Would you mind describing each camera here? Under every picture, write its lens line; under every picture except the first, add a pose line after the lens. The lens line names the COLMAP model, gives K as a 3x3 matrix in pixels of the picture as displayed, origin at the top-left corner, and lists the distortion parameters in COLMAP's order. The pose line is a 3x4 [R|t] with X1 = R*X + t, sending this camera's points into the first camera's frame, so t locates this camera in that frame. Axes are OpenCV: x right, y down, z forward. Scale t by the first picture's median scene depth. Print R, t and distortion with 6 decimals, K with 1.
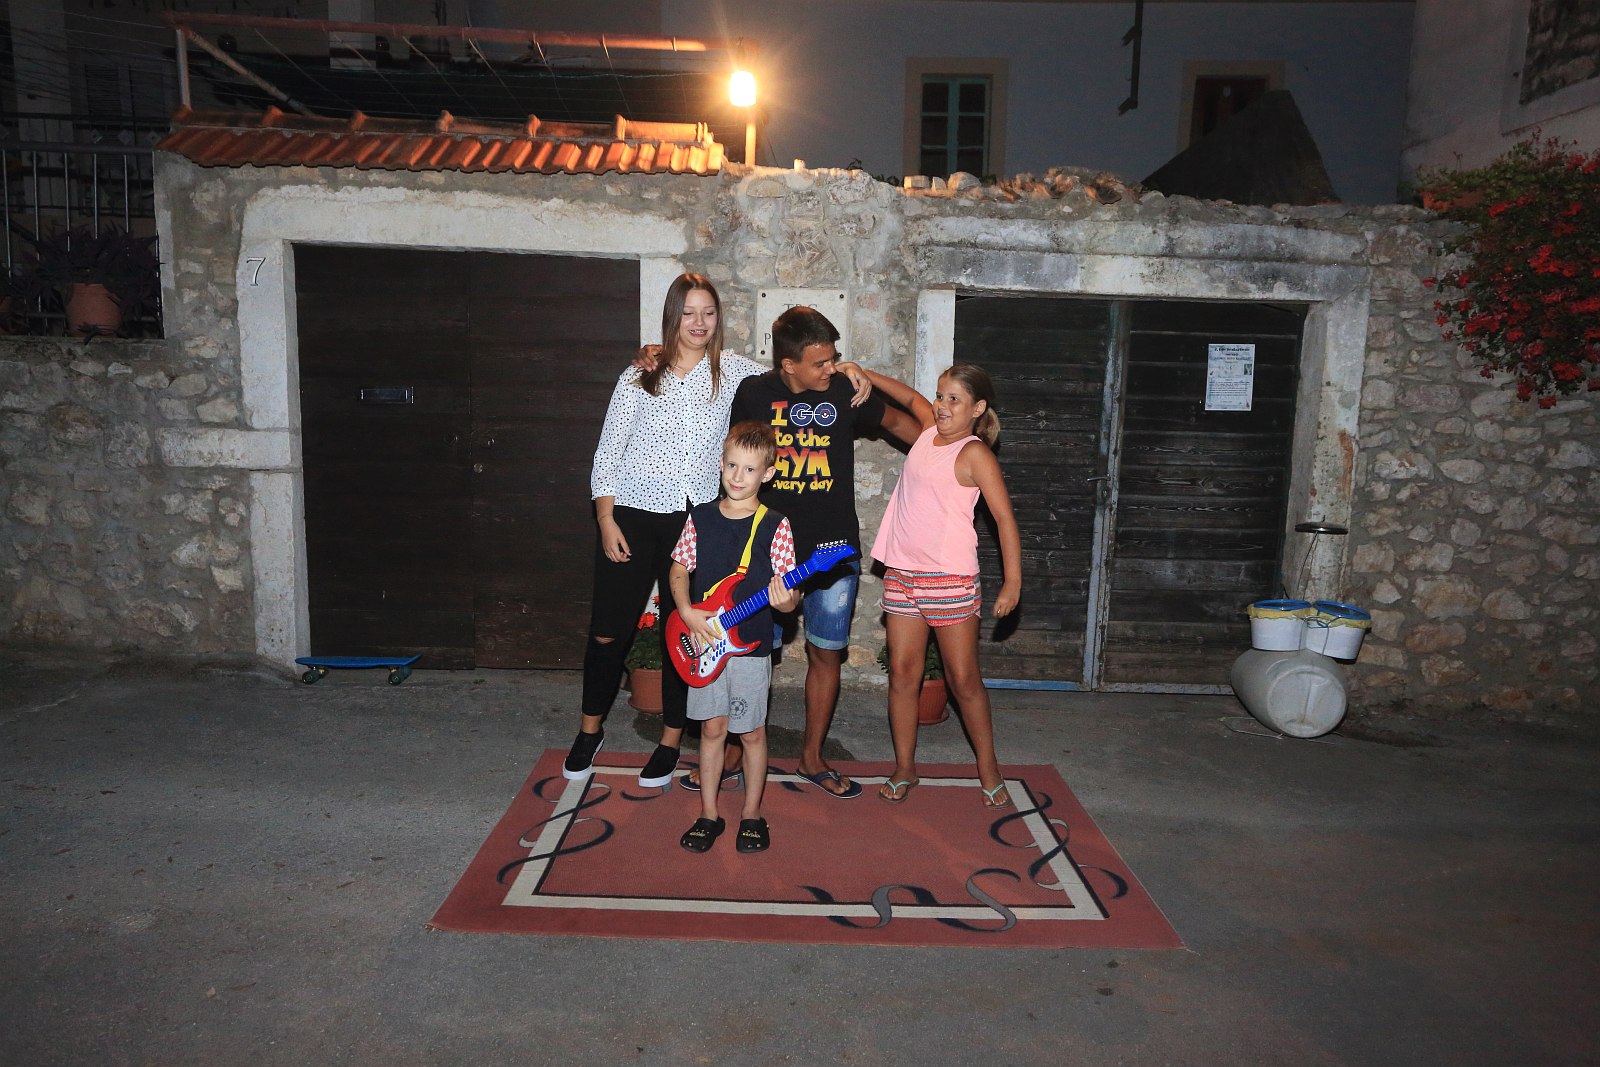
lens RADIAL K [[1054.6, 0, 790.9], [0, 1054.6, 540.9], [0, 0, 1]] dist [-0.057520, 0.057432]
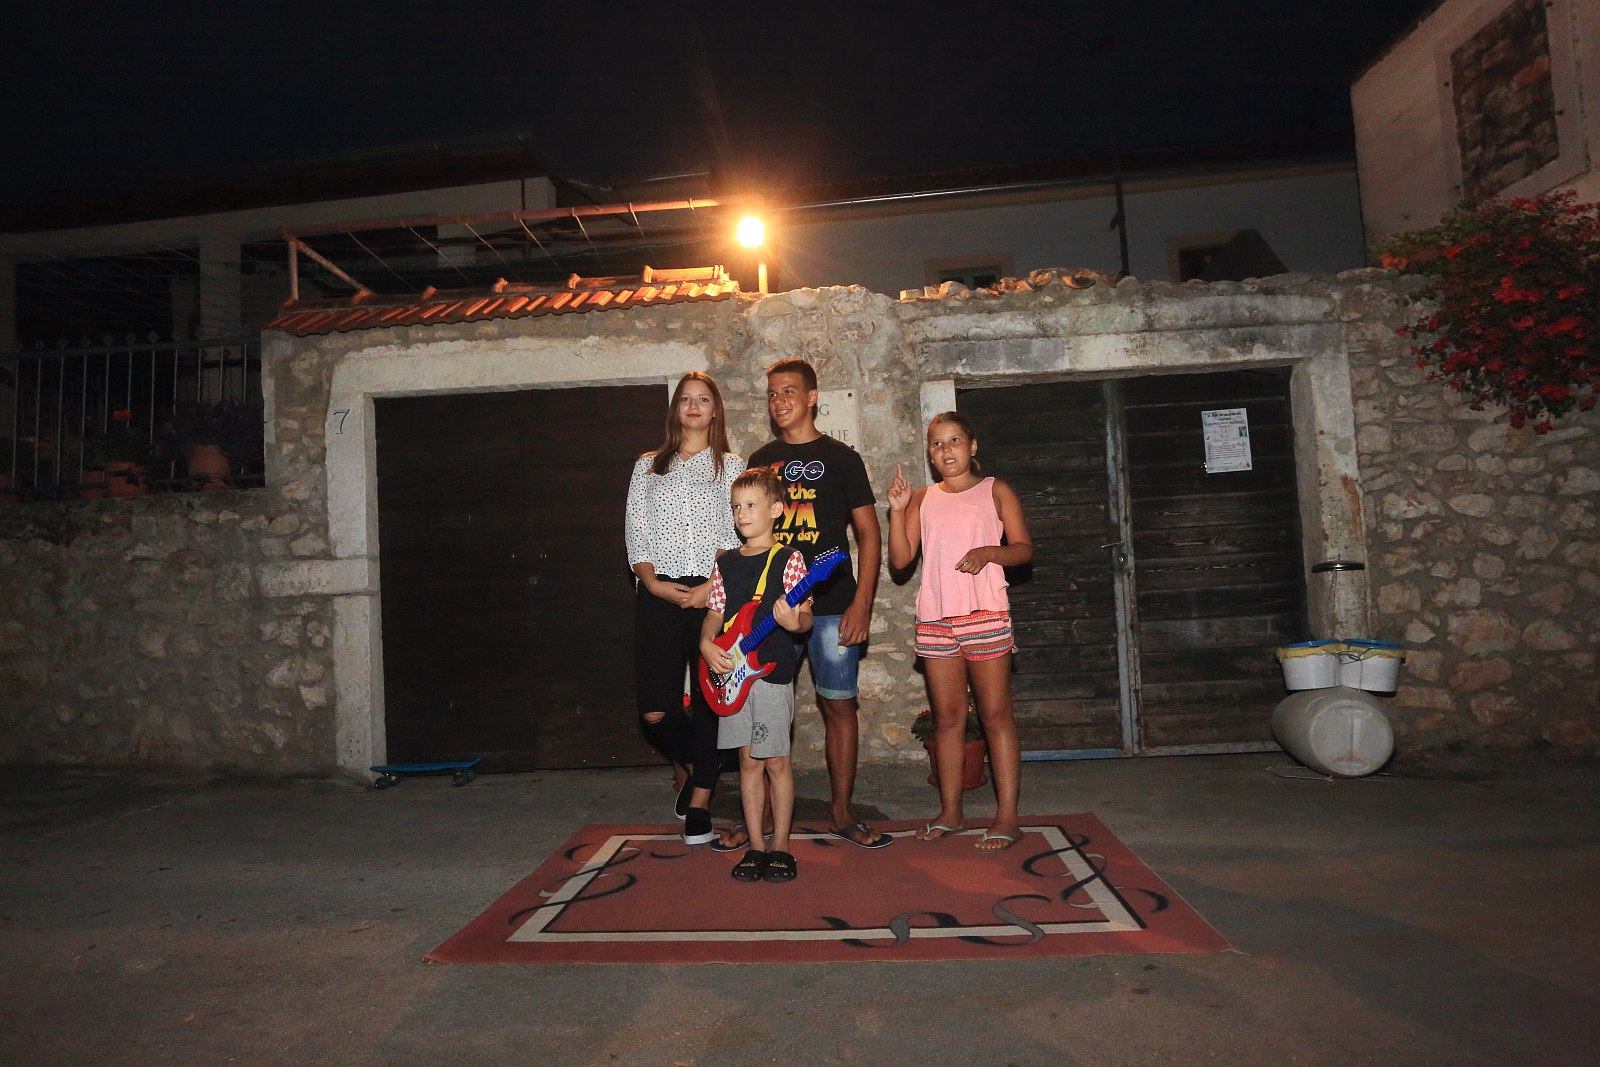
lens RADIAL K [[938.6, 0, 790.2], [0, 938.6, 541.4], [0, 0, 1]] dist [-0.068648, 0.047753]
pose [[0.993525, -0.080634, -0.080039, 0.051810], [0.063868, 0.979017, -0.193510, 0.100510], [0.093963, 0.187145, 0.977828, 0.067562]]
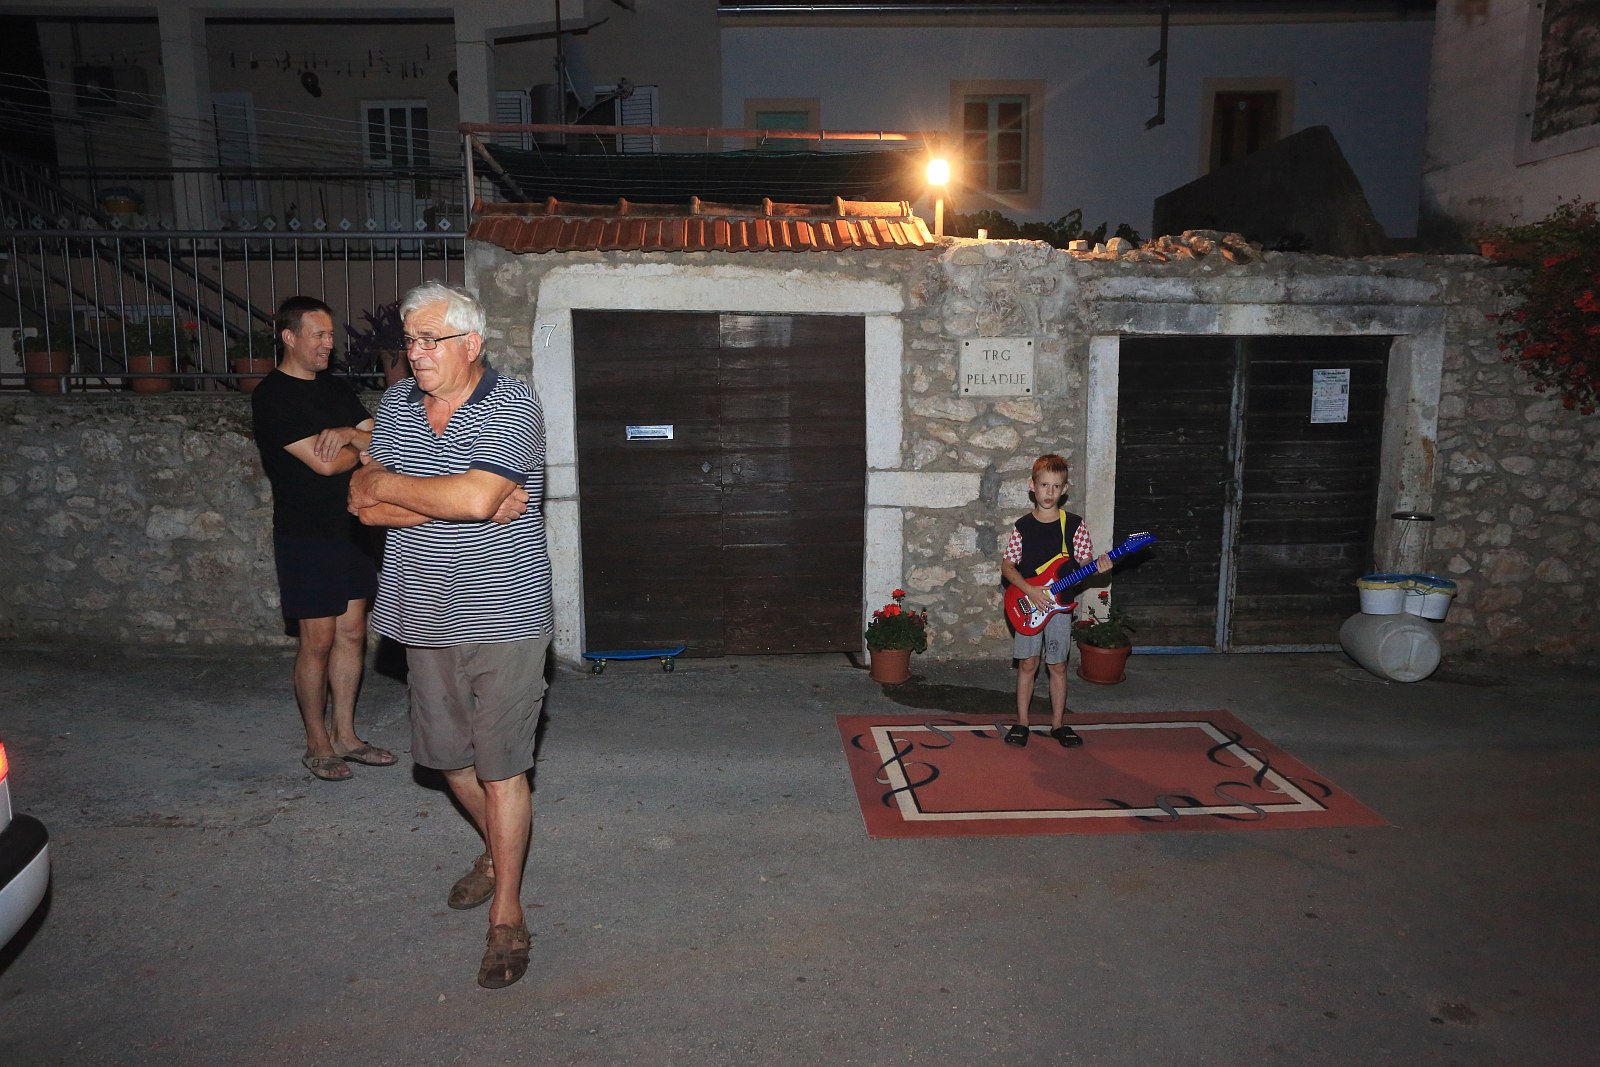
lens RADIAL K [[1054.6, 0, 790.9], [0, 1054.6, 540.9], [0, 0, 1]] dist [-0.057520, 0.057432]
pose [[0.998908, -0.036746, 0.028854, -0.273650], [0.036223, 0.999174, 0.018422, -0.032260], [-0.029507, -0.017357, 0.999414, -0.230262]]
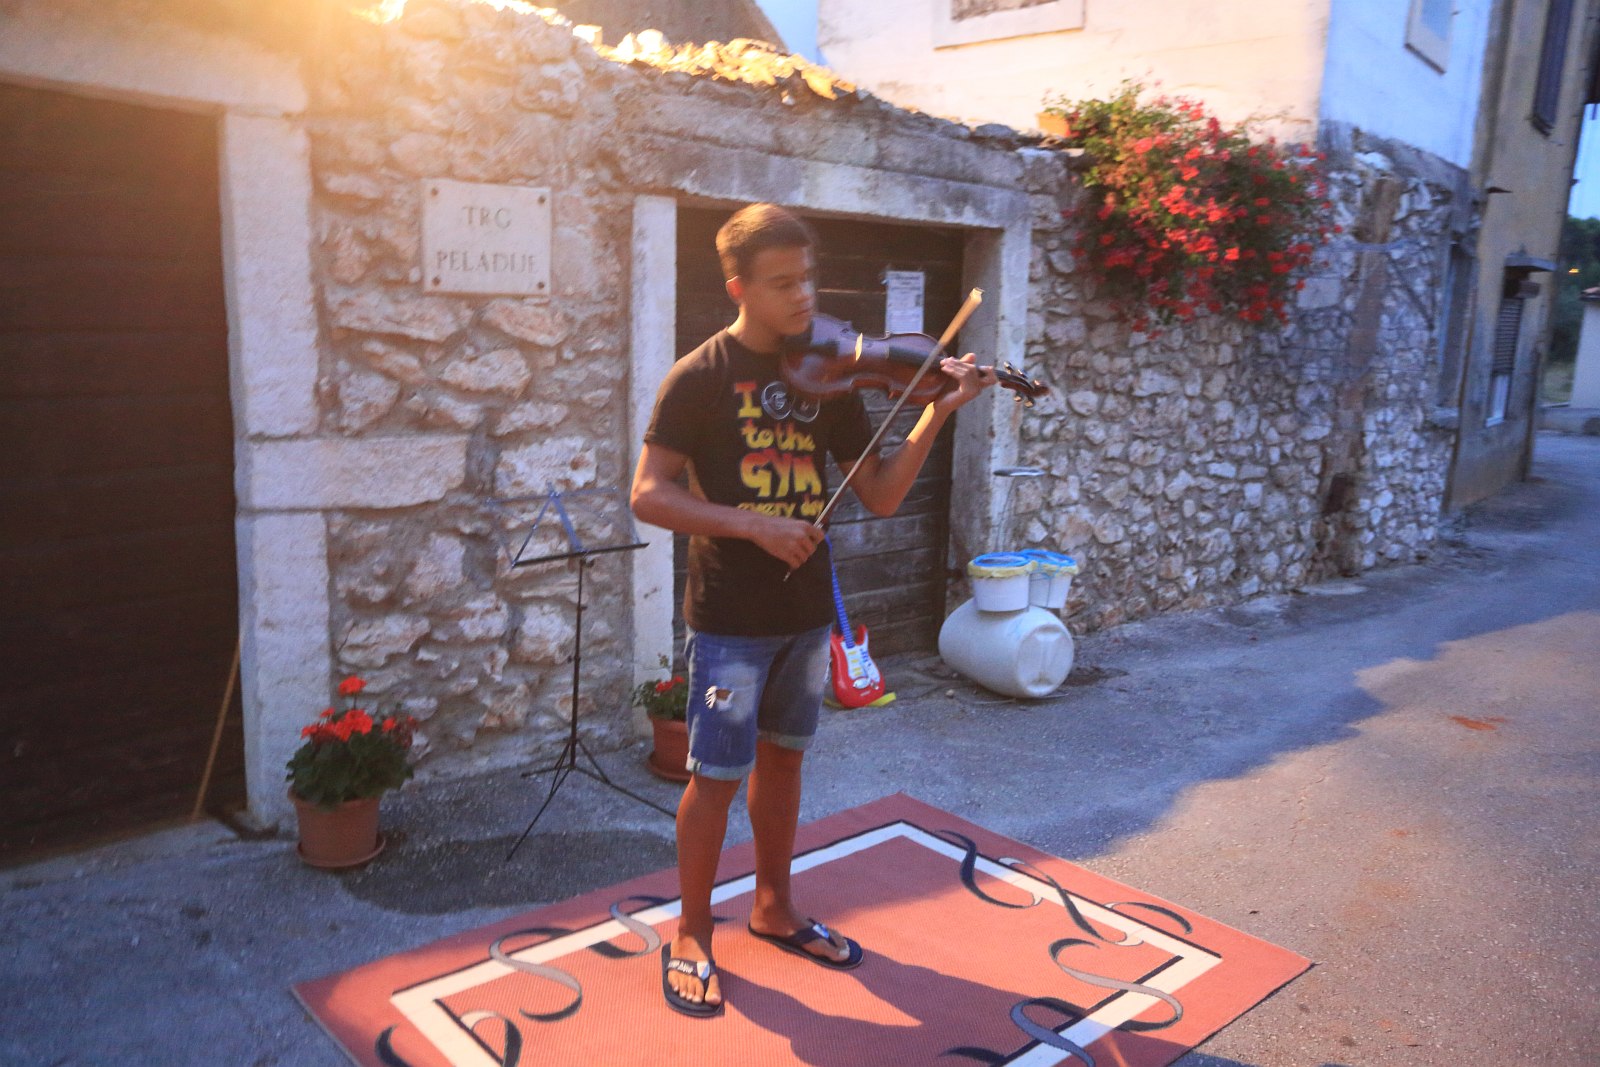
lens RADIAL K [[1253.0, 0, 780.2], [0, 1253.0, 536.4], [0, 0, 1]] dist [-0.002194, 0.000652]
pose [[0.759643, -0.120709, 0.639040, -0.378415], [0.081333, 0.992542, 0.090800, -0.074464], [-0.645235, -0.017000, 0.763795, 0.267247]]
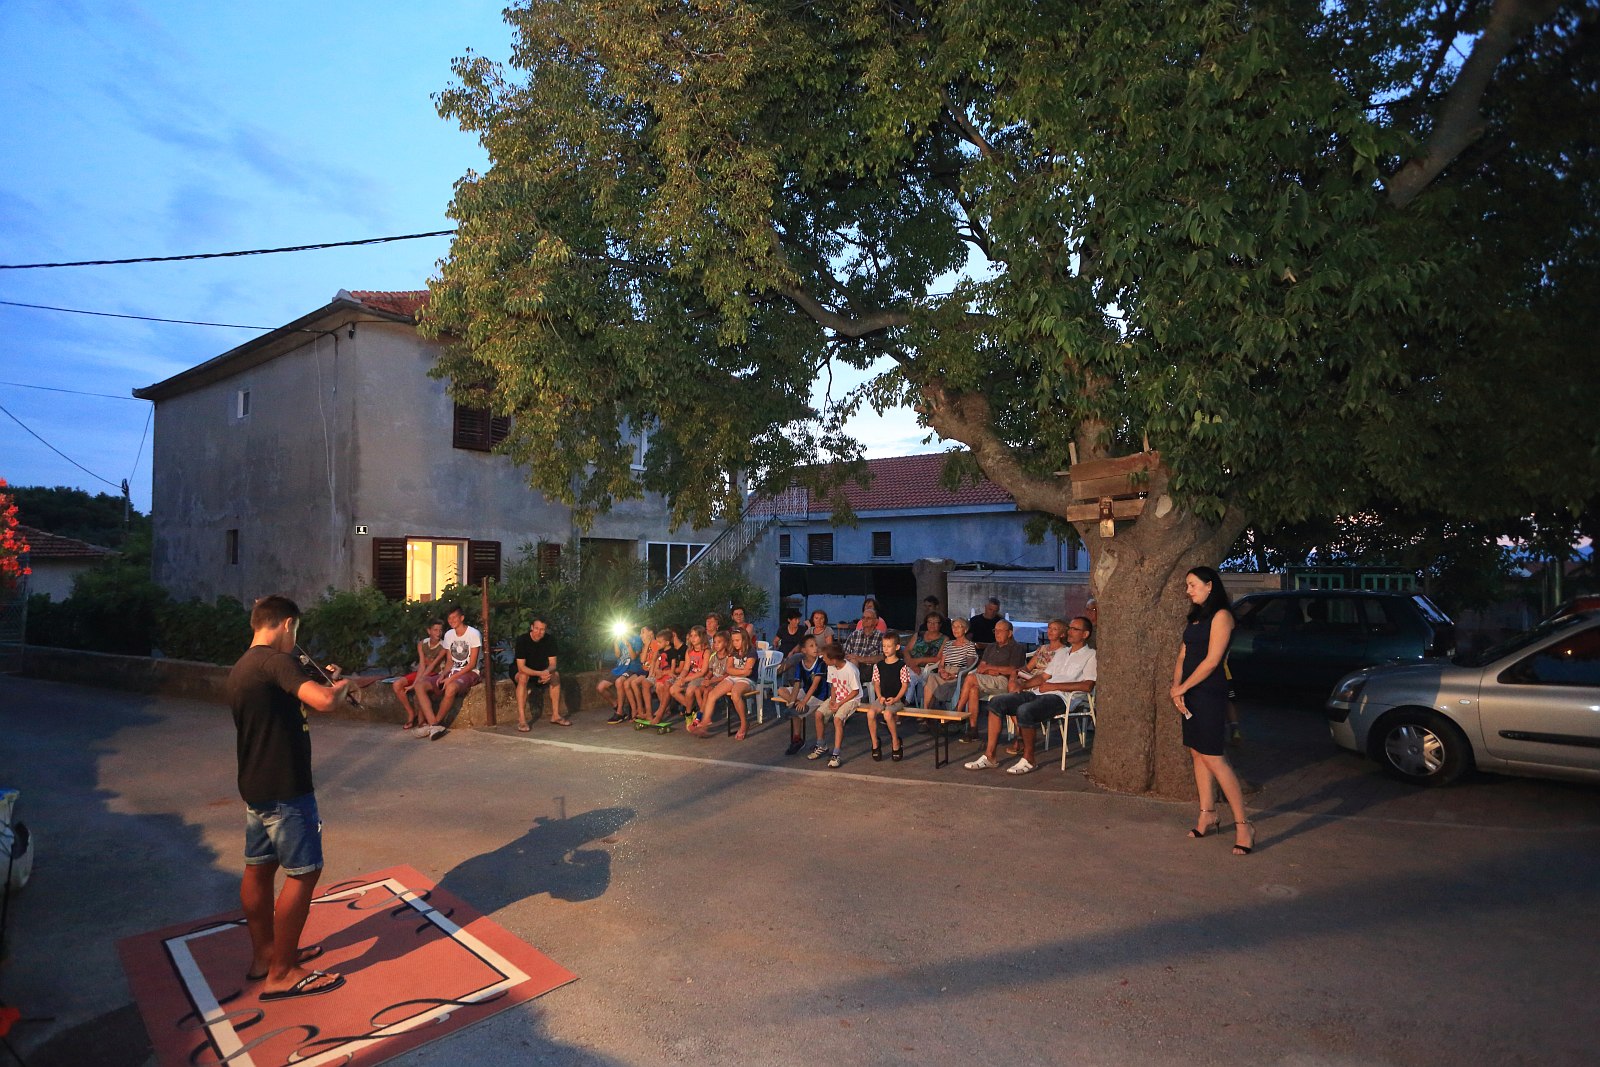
lens RADIAL K [[787.0, 0, 793.6], [0, 787.0, 540.2], [0, 0, 1]] dist [-0.064134, 0.028055]
pose [[-0.722752, -0.005680, 0.691085, -0.855252], [0.075012, 0.993414, 0.086614, -0.250958], [-0.687025, 0.114440, -0.717565, 0.911415]]
